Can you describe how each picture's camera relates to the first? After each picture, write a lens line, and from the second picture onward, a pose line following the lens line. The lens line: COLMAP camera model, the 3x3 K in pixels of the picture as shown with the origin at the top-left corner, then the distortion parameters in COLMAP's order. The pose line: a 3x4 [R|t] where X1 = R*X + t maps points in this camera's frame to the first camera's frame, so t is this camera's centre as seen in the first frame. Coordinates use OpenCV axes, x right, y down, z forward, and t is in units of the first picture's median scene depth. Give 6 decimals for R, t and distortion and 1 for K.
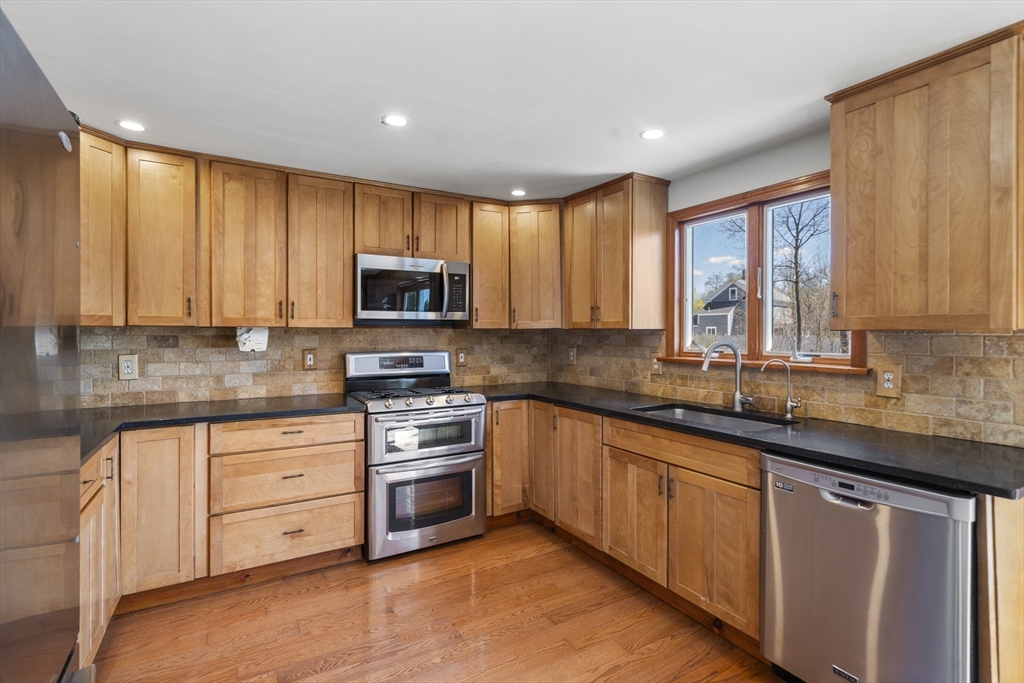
lens RADIAL K [[478.3, 0, 501.6], [0, 478.3, 335.1], [0, 0, 1]] dist [-0.000531, -0.000133]
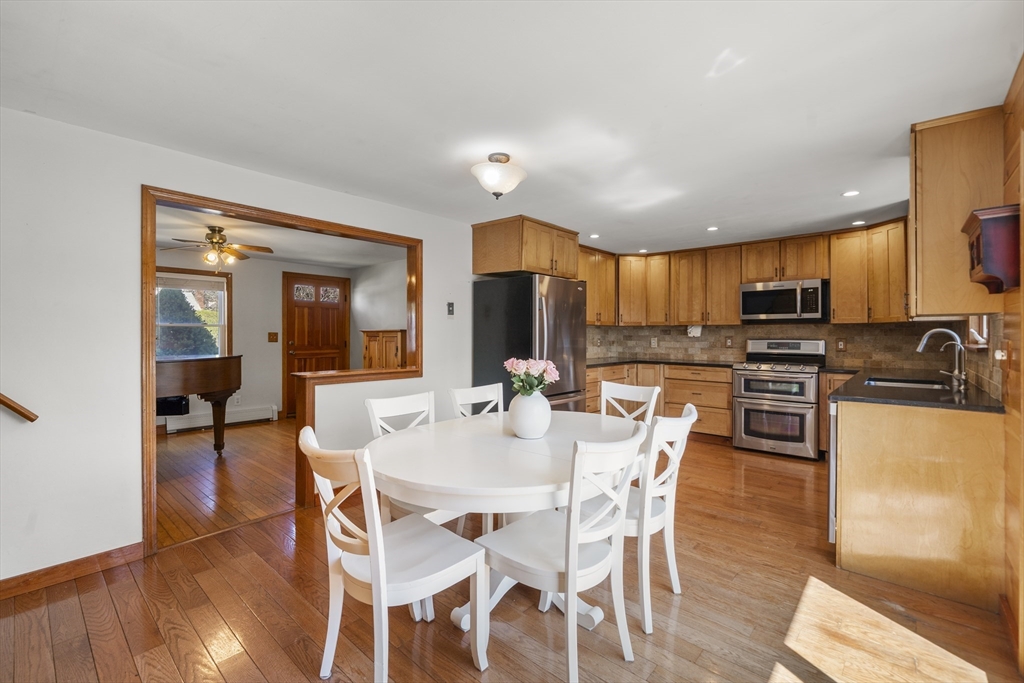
lens RADIAL K [[443.3, 0, 507.0], [0, 443.3, 335.0], [0, 0, 1]] dist [-0.001913, -0.000283]
pose [[0.311524, 0.000514, -0.950238, 1.001332], [-0.006049, 0.999981, -0.001442, 0.031472], [0.950219, 0.006198, 0.311521, -0.368724]]
